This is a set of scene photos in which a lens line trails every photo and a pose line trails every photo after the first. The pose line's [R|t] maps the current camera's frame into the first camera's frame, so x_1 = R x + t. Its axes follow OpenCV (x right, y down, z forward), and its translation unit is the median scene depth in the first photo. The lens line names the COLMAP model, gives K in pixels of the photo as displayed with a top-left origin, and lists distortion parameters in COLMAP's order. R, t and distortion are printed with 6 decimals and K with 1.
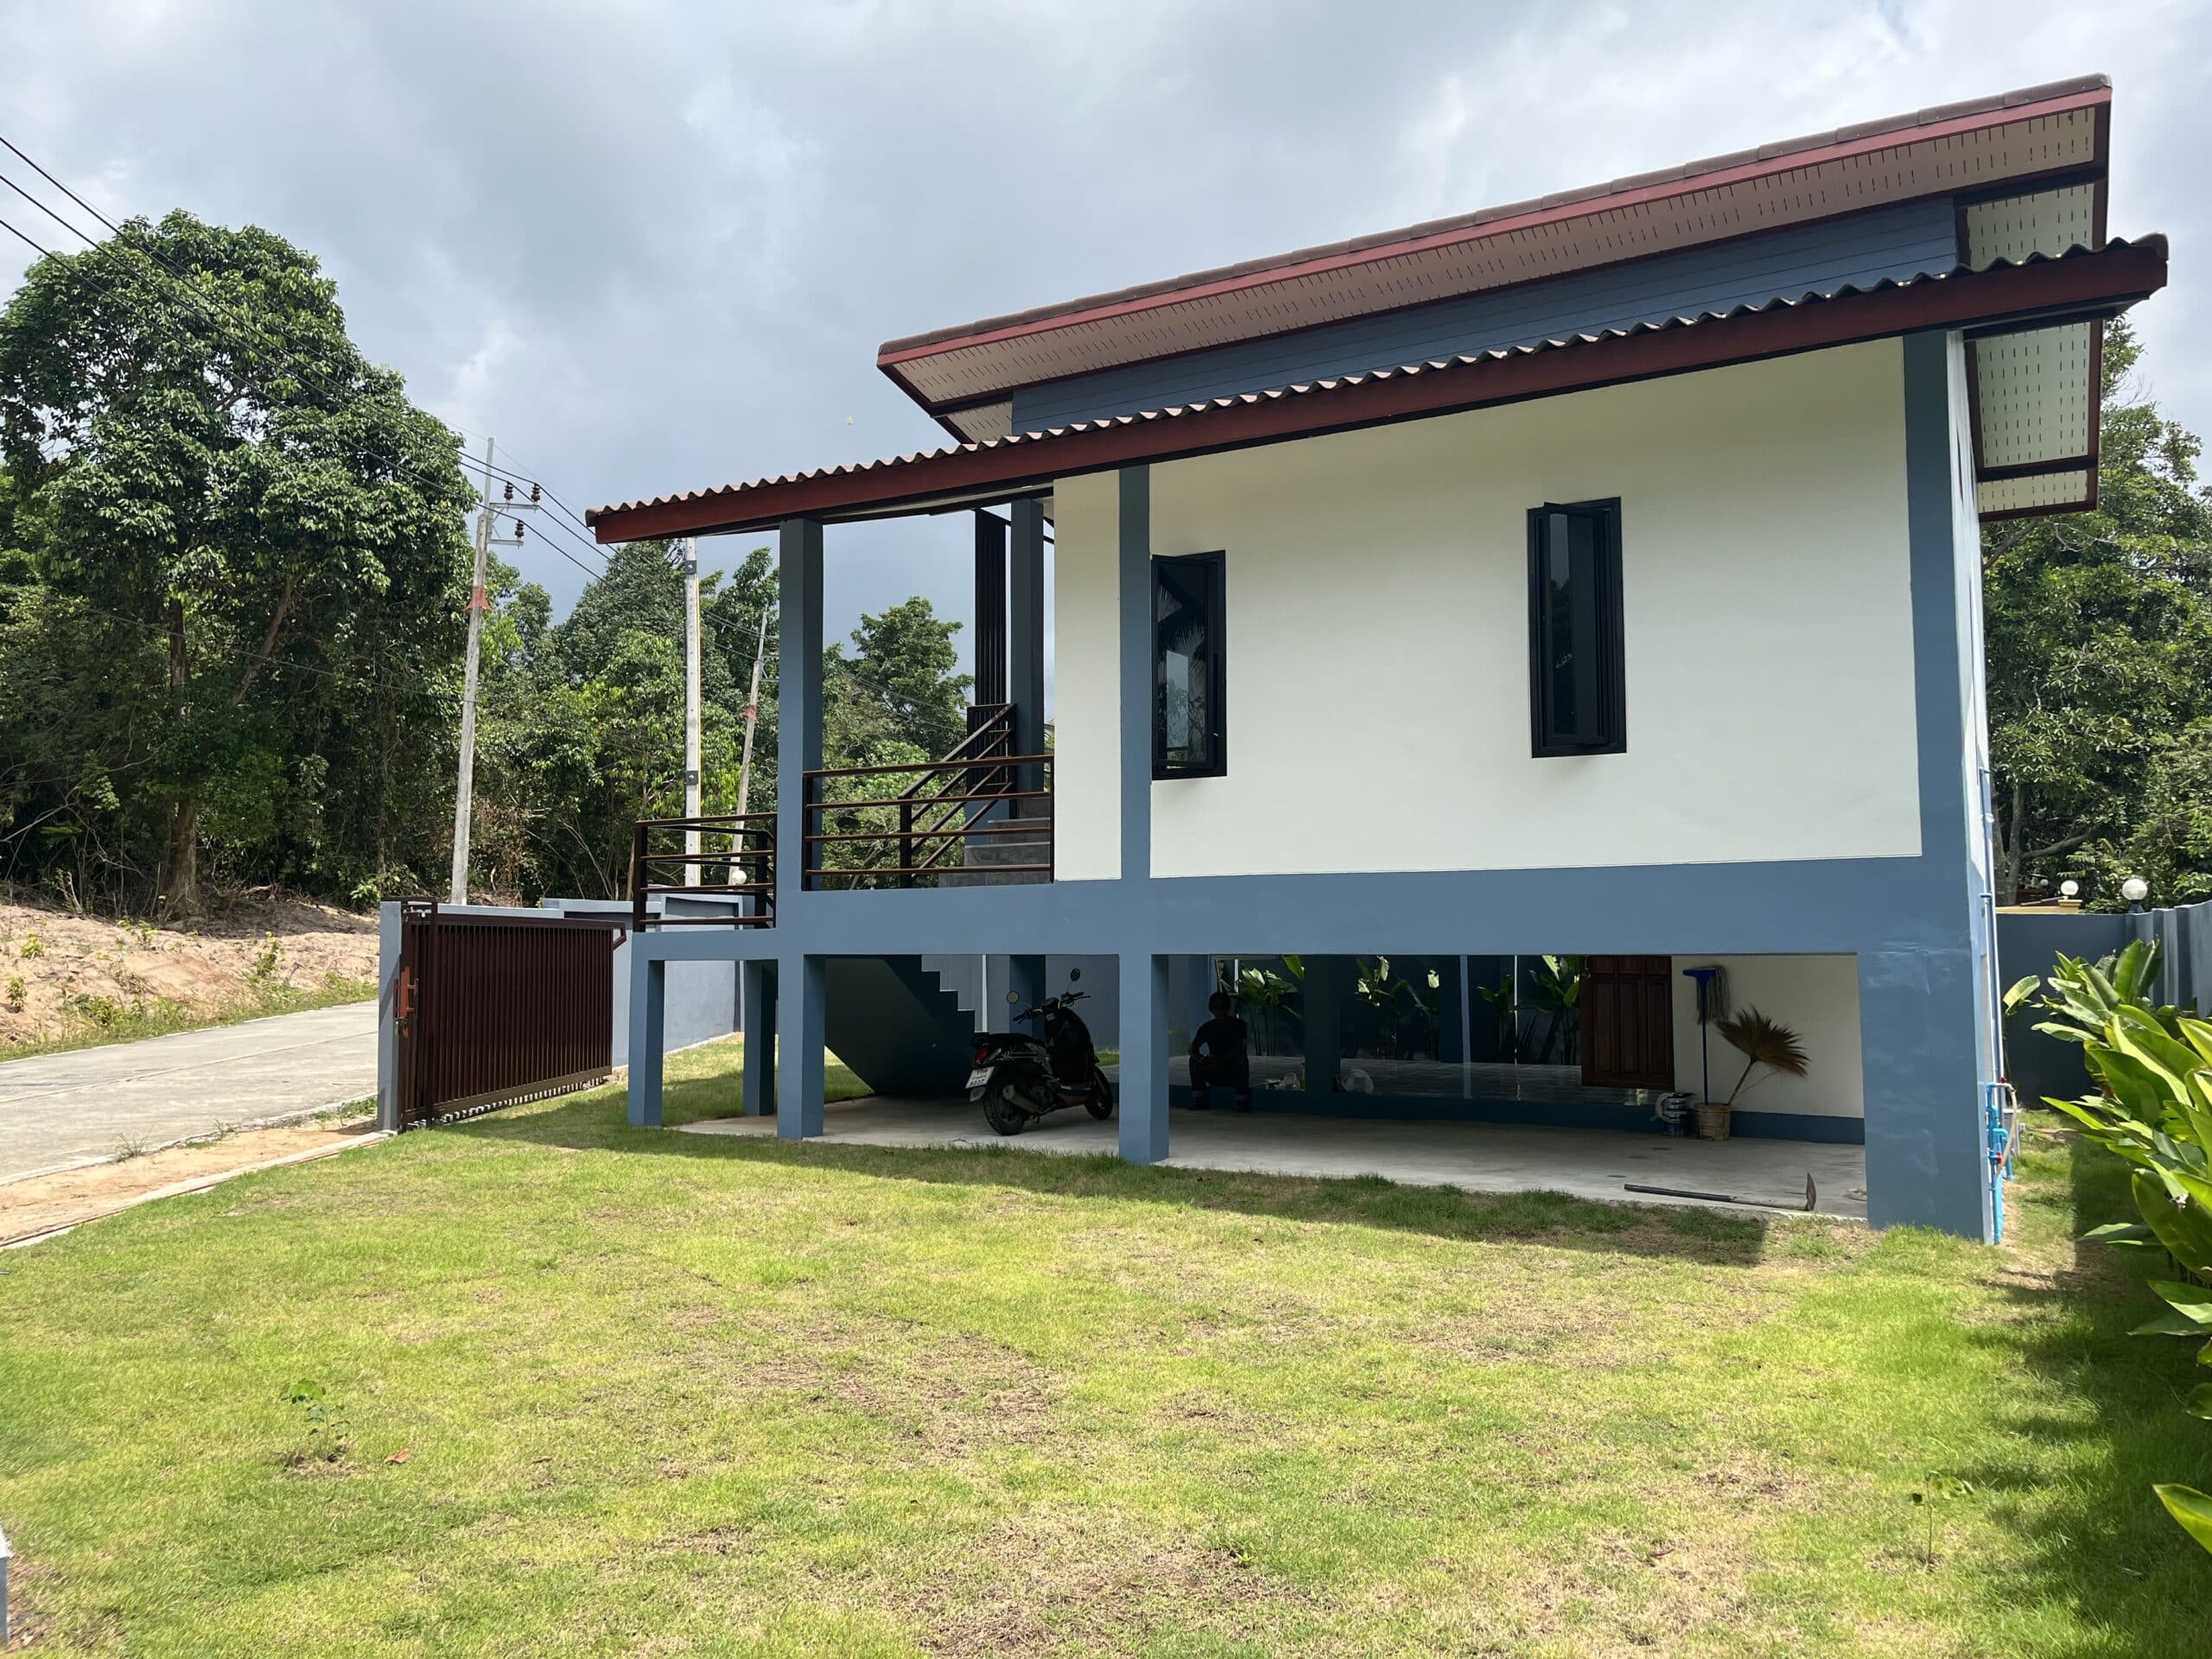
lens RADIAL K [[1687.4, 0, 1133.5], [0, 1687.4, 835.6], [0, 0, 1]] dist [0.045290, -0.006565]
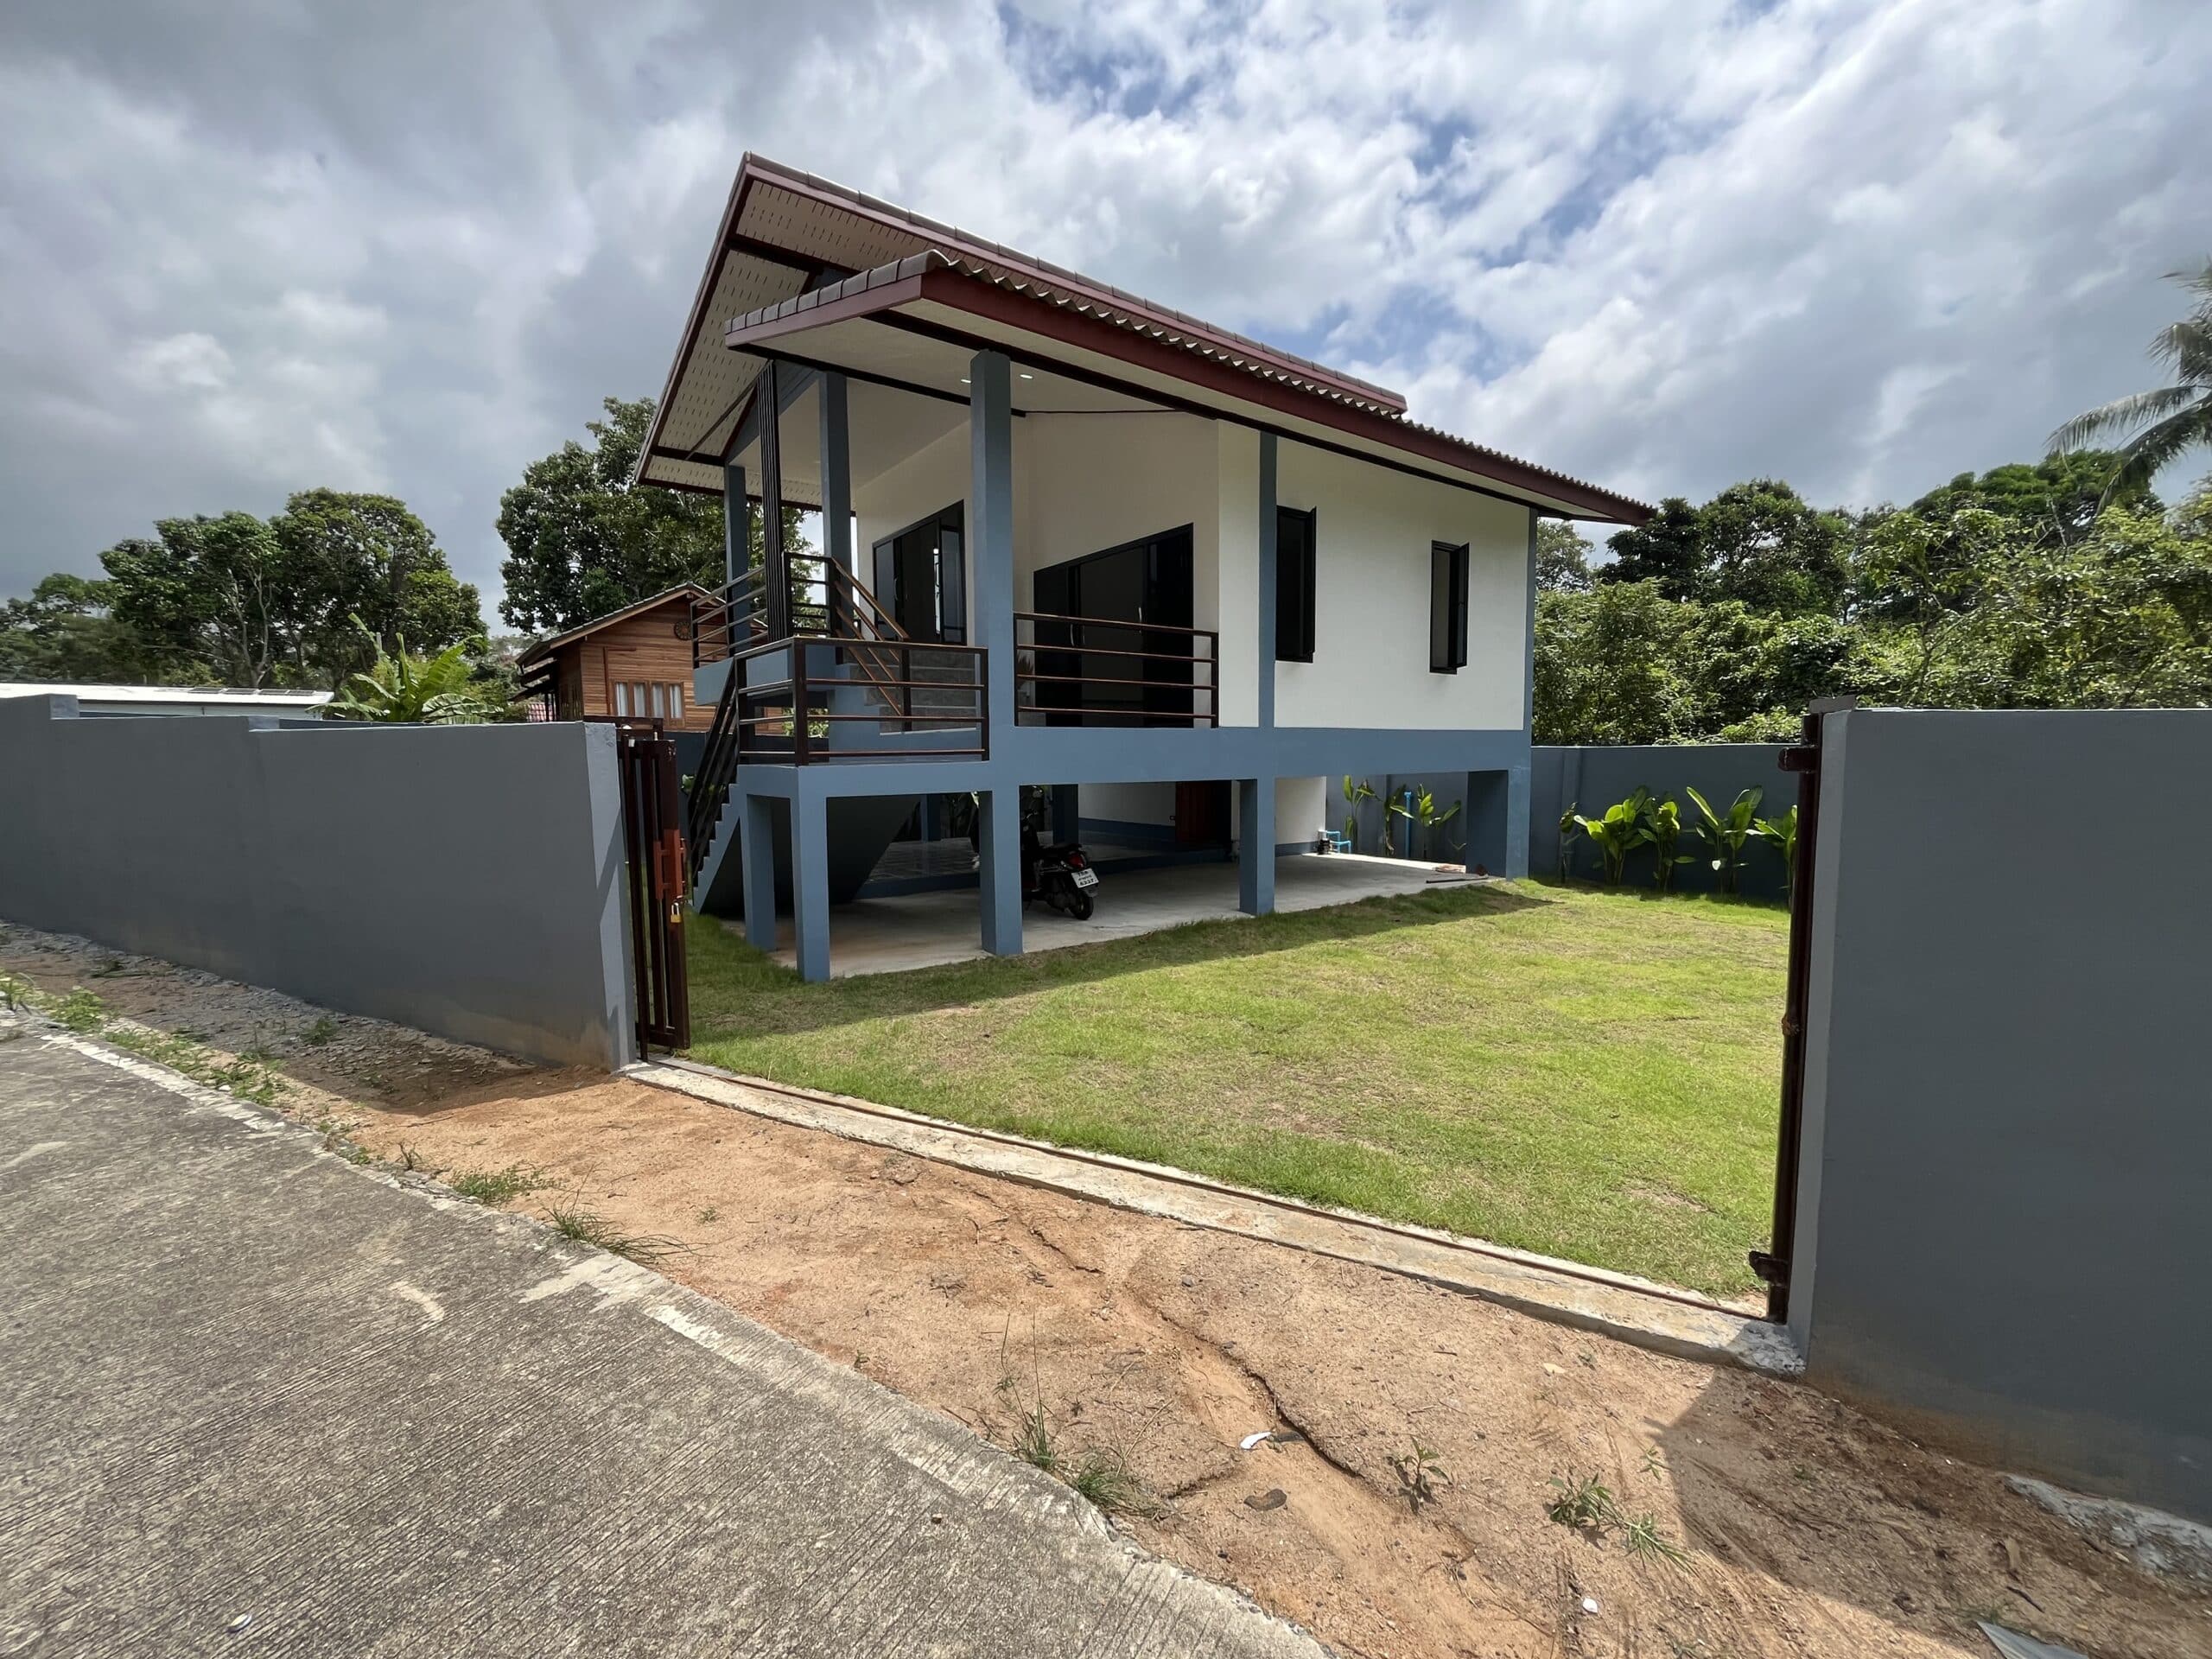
lens RADIAL K [[902.3, 0, 1092.0], [0, 902.3, 832.7], [0, 0, 1]] dist [-0.005836, 0.001743]
pose [[0.423518, -0.085673, 0.901828, -0.728195], [-0.050980, 0.991686, 0.118150, 0.029224], [-0.904452, -0.096014, 0.415629, 0.755702]]
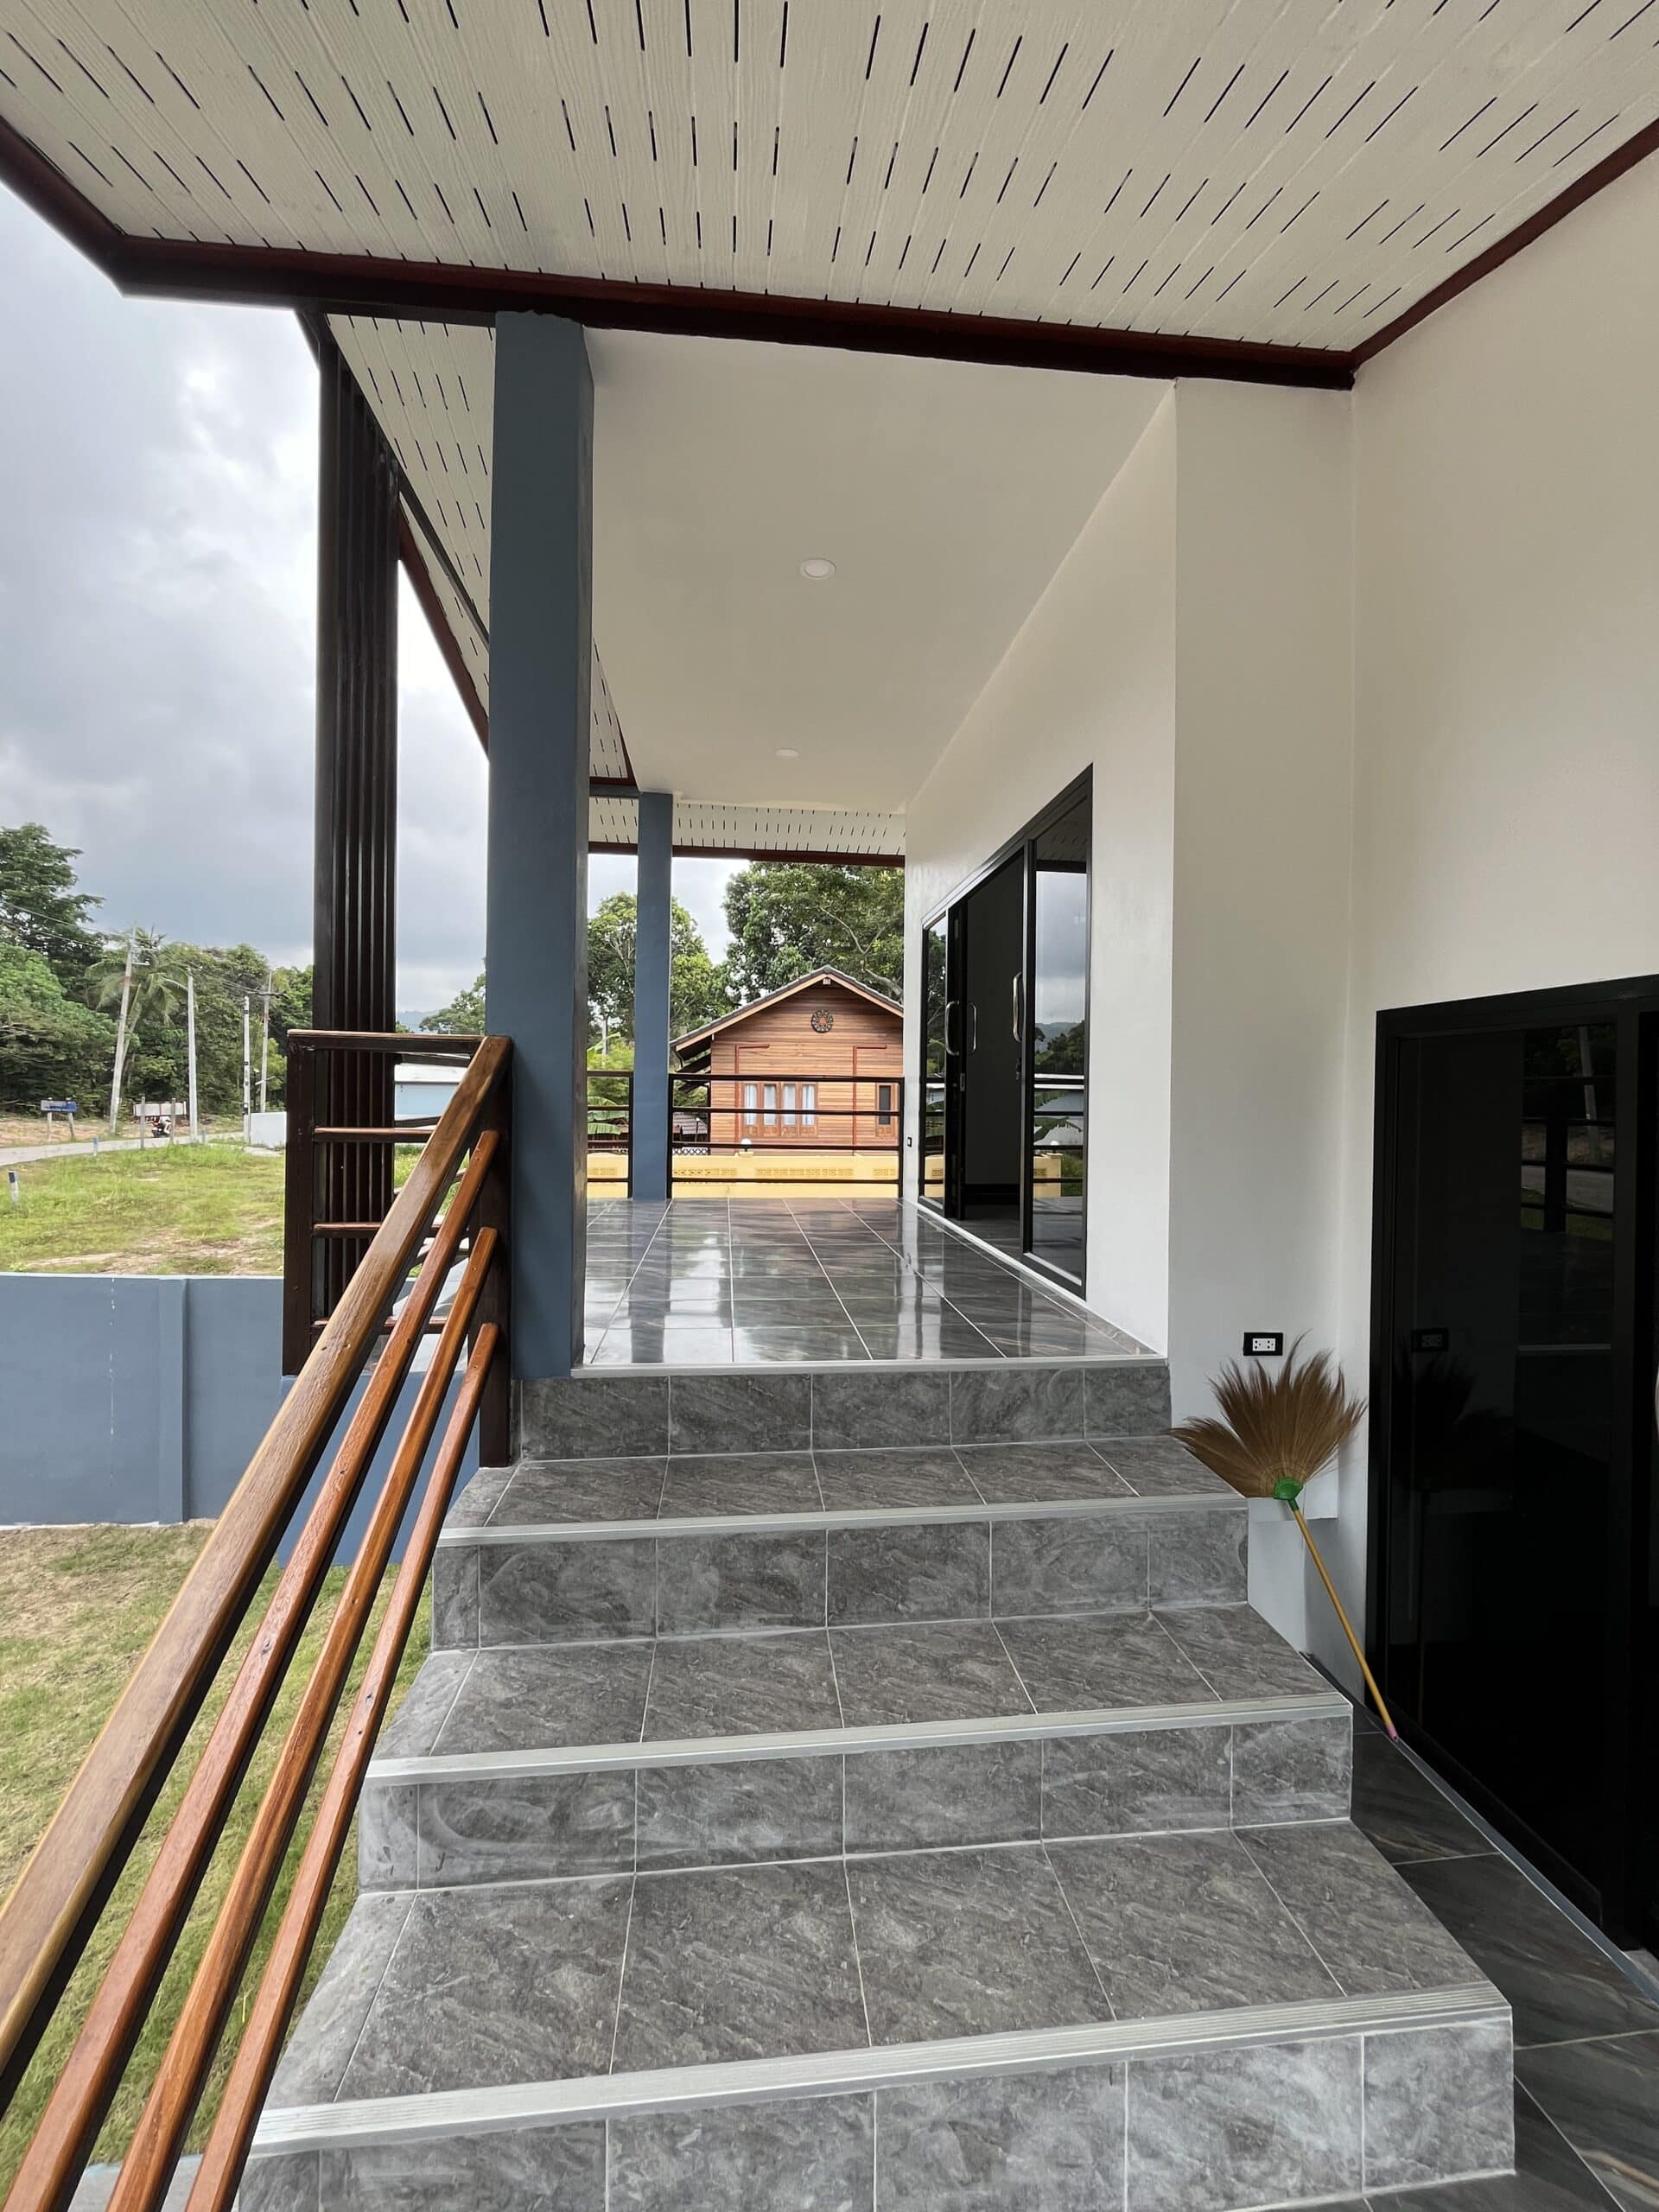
lens RADIAL K [[902.3, 0, 823.5], [0, 902.3, 1103.8], [0, 0, 1]] dist [-0.005836, 0.001743]
pose [[0.816618, 0.005790, 0.577149, -0.145023], [-0.050202, 0.996873, 0.061032, -0.106220], [-0.574991, -0.078814, 0.814355, 1.108661]]
